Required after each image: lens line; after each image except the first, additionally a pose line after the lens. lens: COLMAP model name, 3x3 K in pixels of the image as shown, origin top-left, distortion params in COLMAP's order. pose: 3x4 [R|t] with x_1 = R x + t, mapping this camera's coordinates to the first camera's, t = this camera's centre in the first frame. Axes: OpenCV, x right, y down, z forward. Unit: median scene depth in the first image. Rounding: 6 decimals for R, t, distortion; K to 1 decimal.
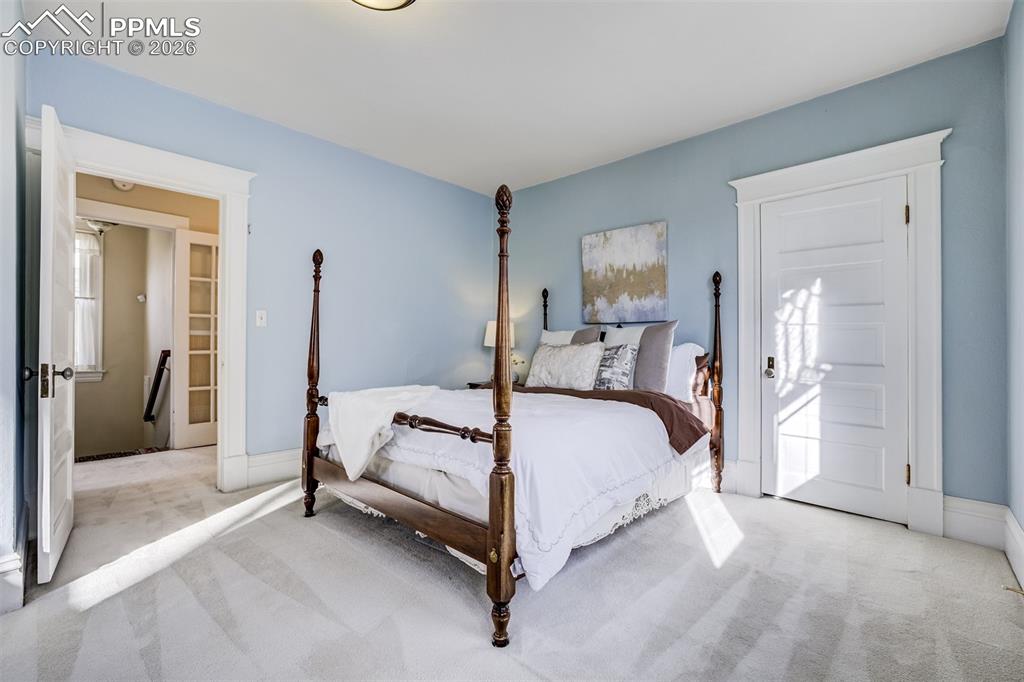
lens RADIAL K [[439.4, 0, 516.4], [0, 439.4, 341.0], [0, 0, 1]] dist [-0.044267, 0.014124]
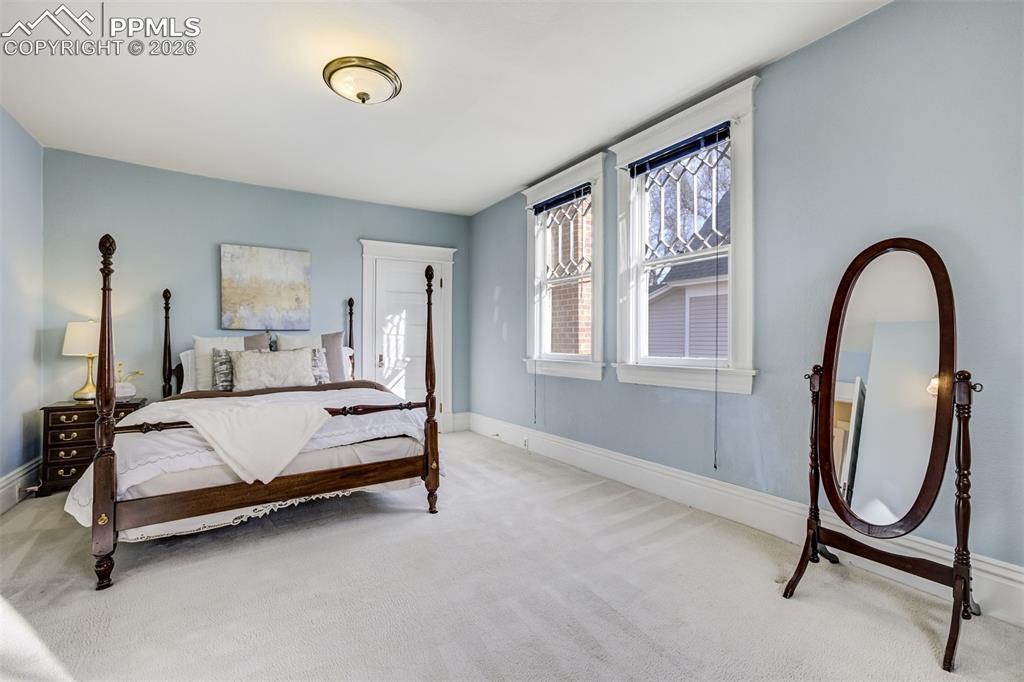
lens RADIAL K [[439.4, 0, 516.4], [0, 439.4, 341.0], [0, 0, 1]] dist [-0.044267, 0.014124]
pose [[0.249413, -0.005096, 0.968384, -0.927348], [-0.003310, 0.999976, 0.006115, -0.028170], [-0.968391, -0.004731, 0.249390, 0.103819]]
